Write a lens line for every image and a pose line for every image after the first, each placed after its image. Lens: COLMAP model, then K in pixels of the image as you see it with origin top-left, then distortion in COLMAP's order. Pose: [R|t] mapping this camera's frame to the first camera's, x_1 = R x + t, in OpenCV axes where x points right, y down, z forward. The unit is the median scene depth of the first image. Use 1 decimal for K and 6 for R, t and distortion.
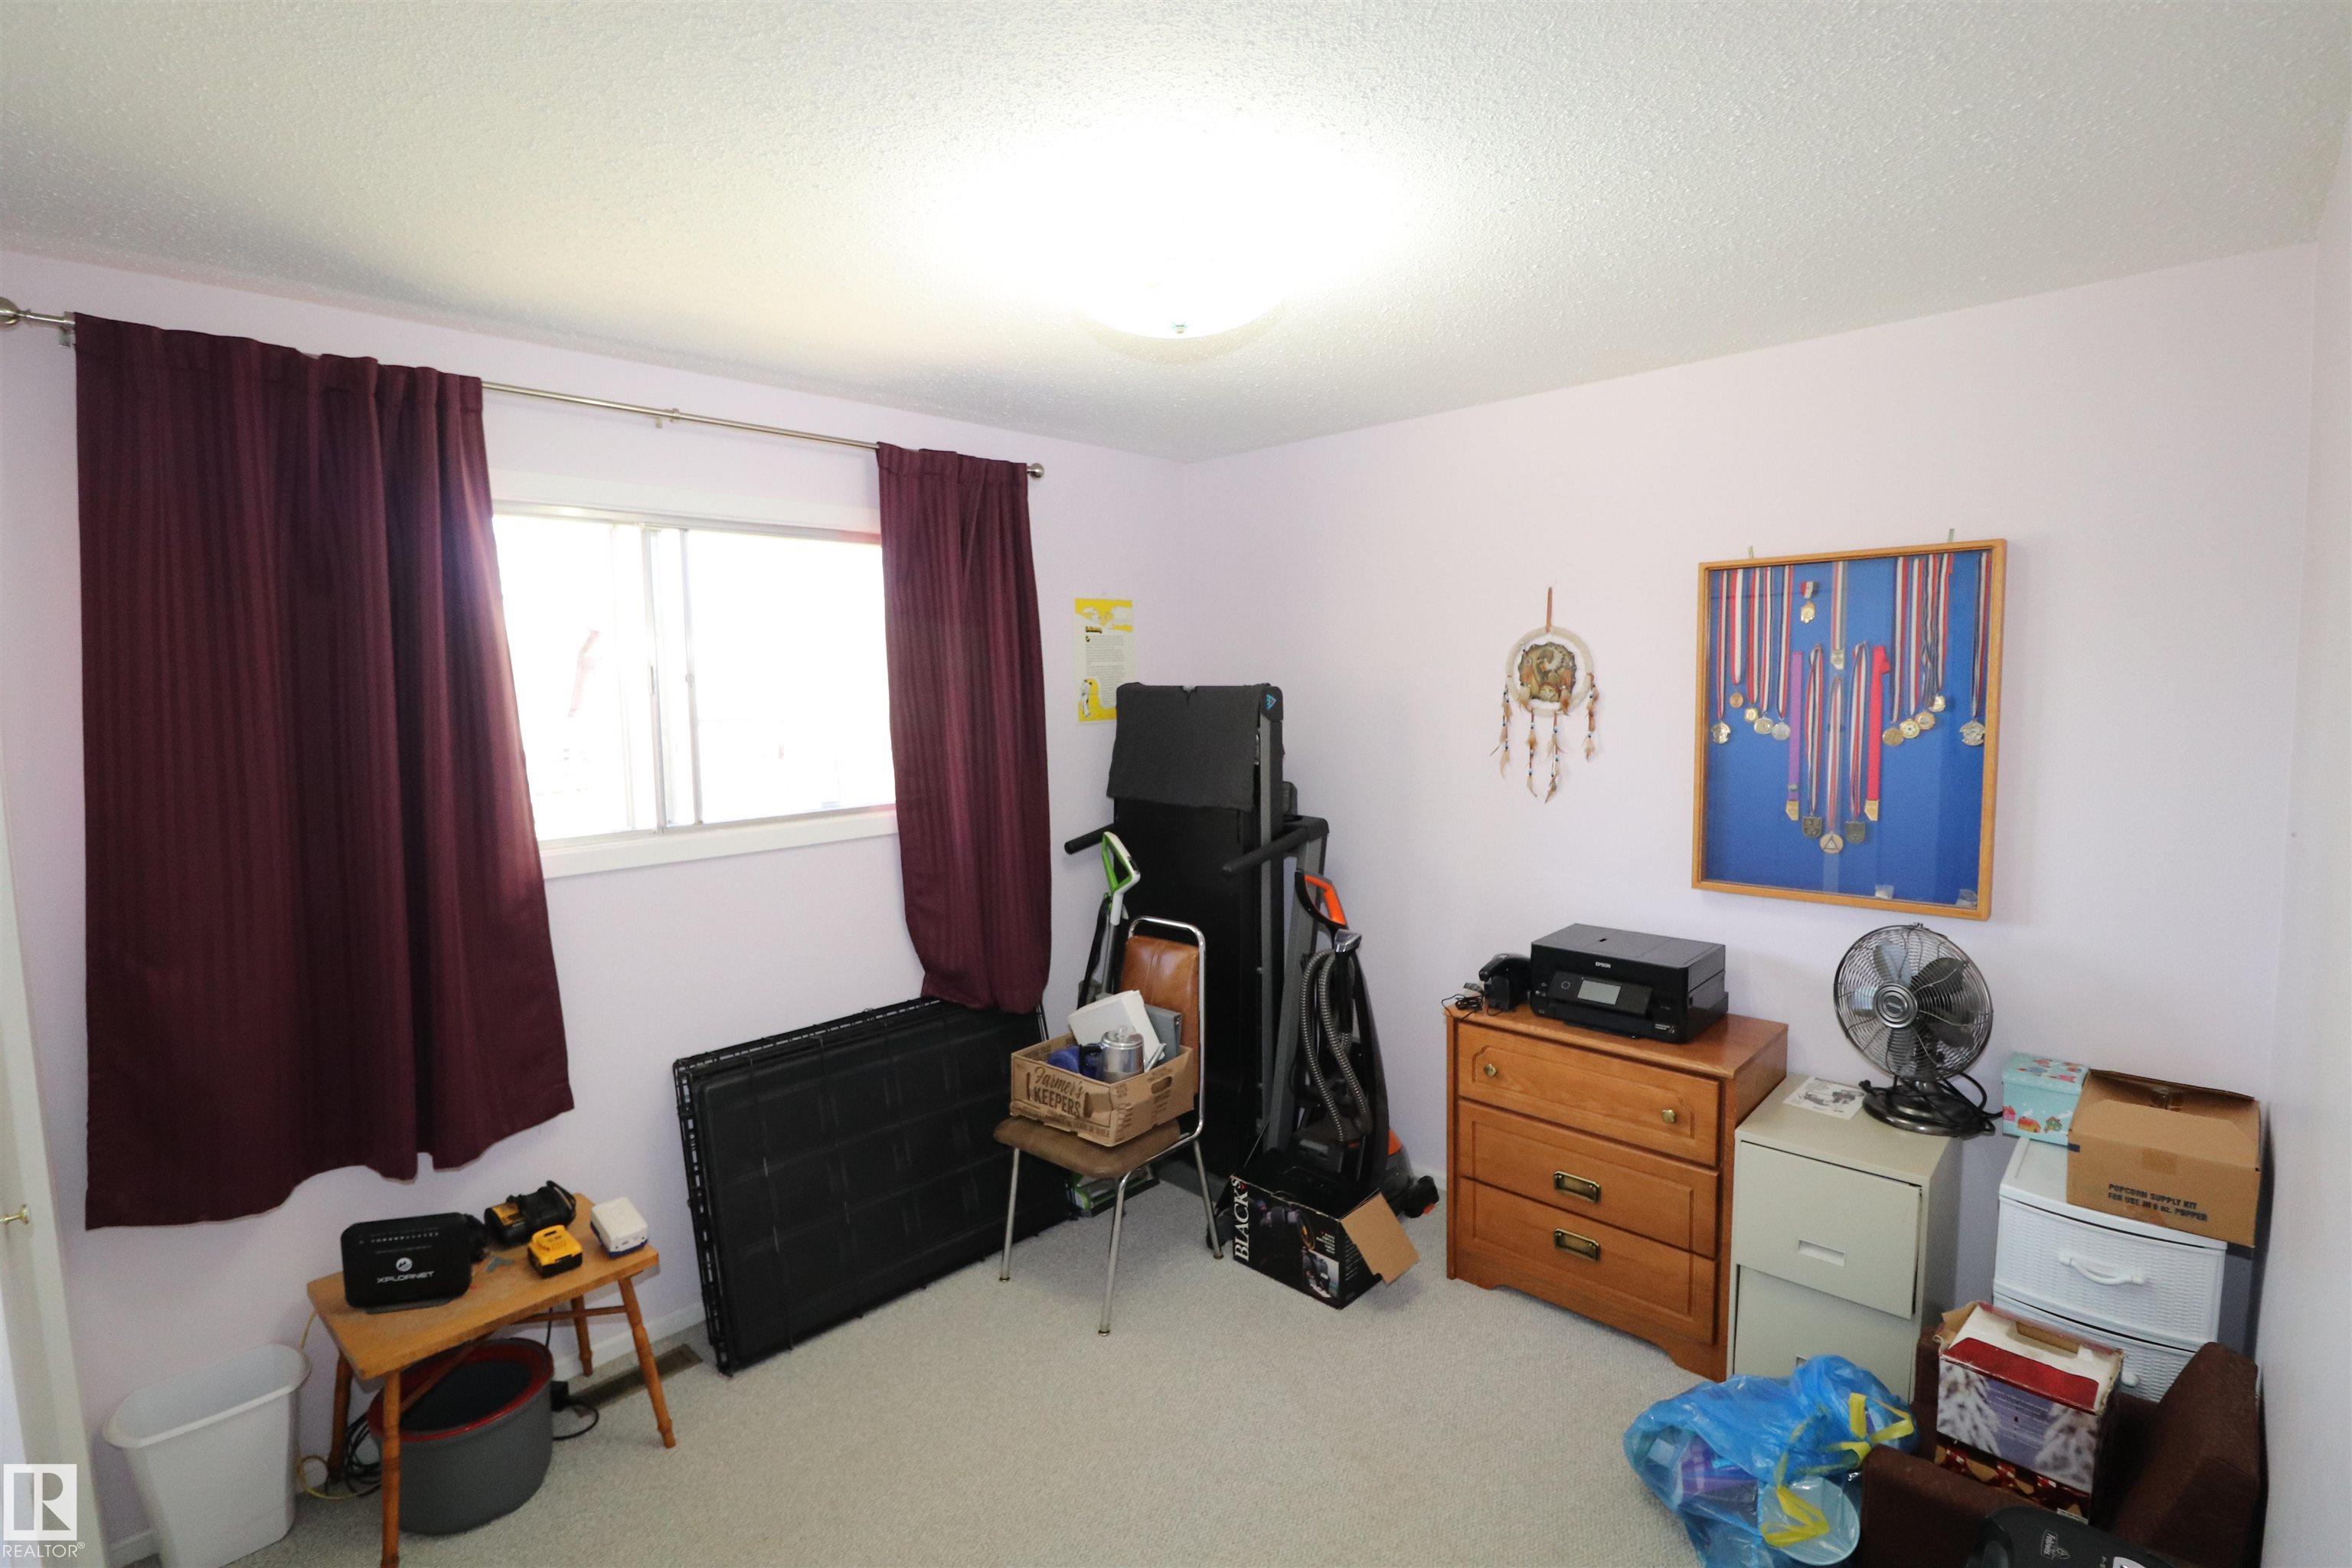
lens RADIAL K [[1092.4, 0, 1177.4], [0, 1092.4, 775.5], [0, 0, 1]] dist [0.001256, -0.013977]
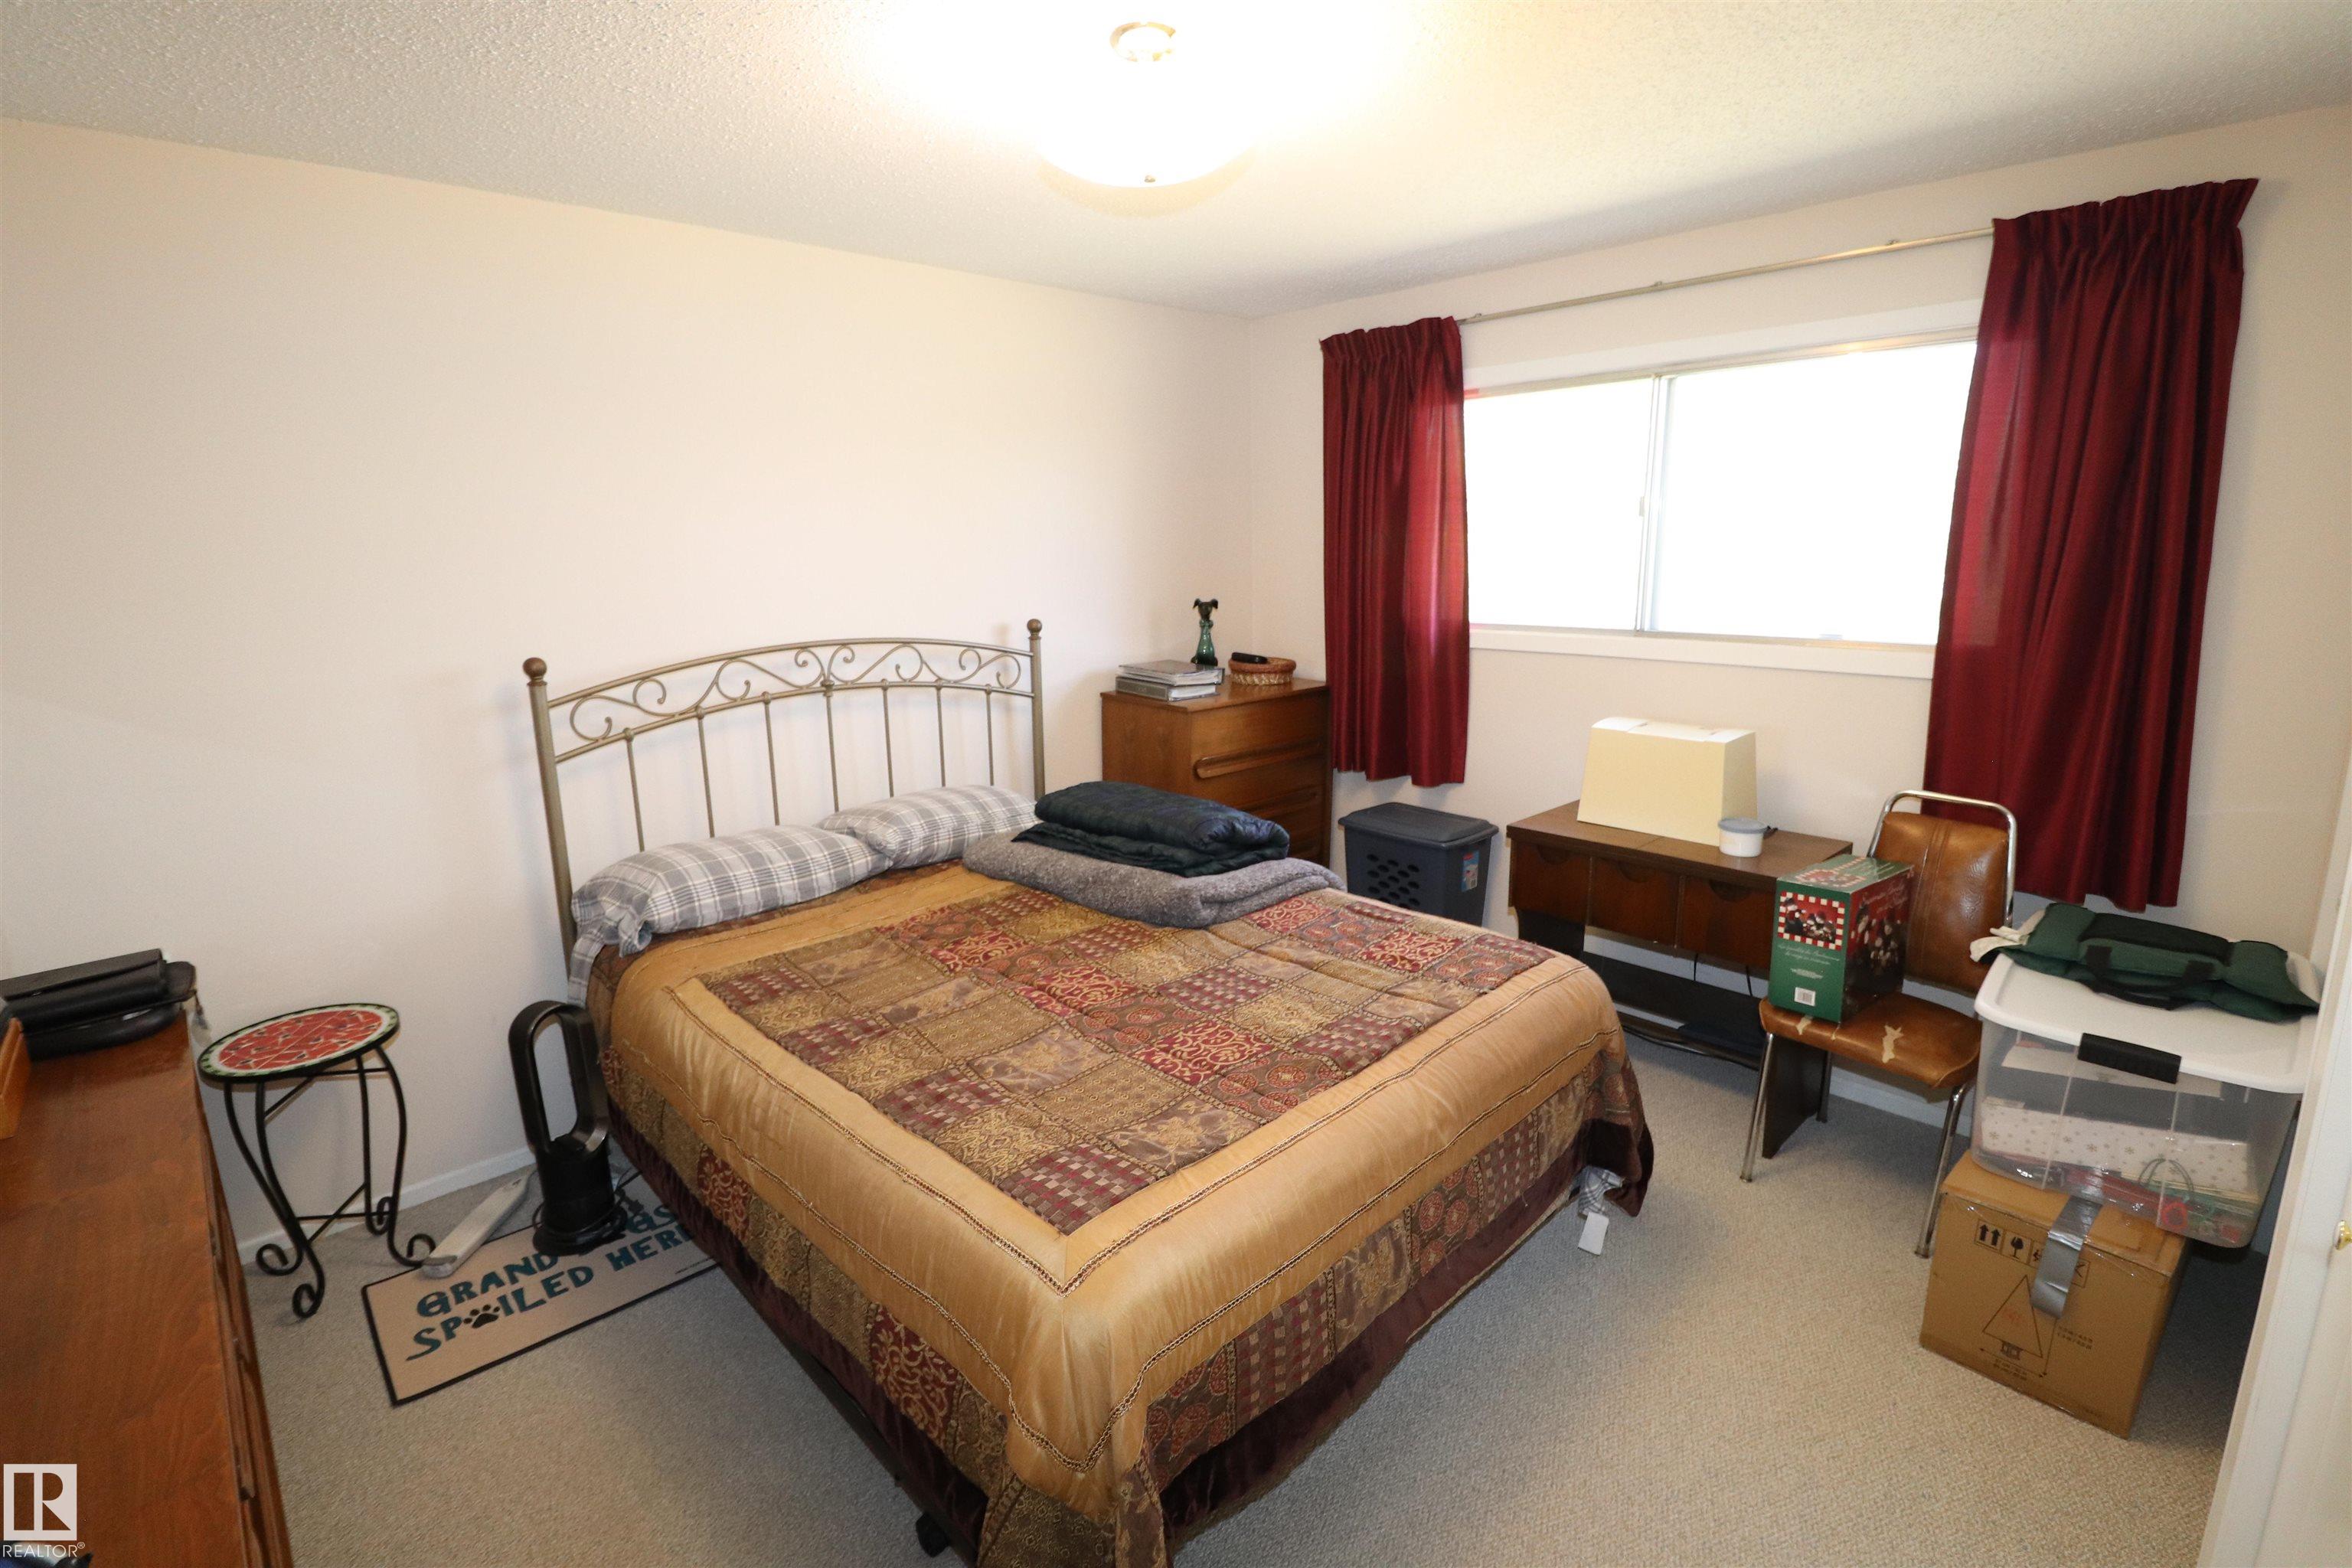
lens RADIAL K [[1092.4, 0, 1177.4], [0, 1092.4, 775.5], [0, 0, 1]] dist [0.001256, -0.013977]
pose [[-0.042629, 0.240137, -0.969802, 0.851942], [-0.075902, 0.967101, 0.242805, -0.052389], [0.996204, 0.083960, -0.022999, 0.531213]]
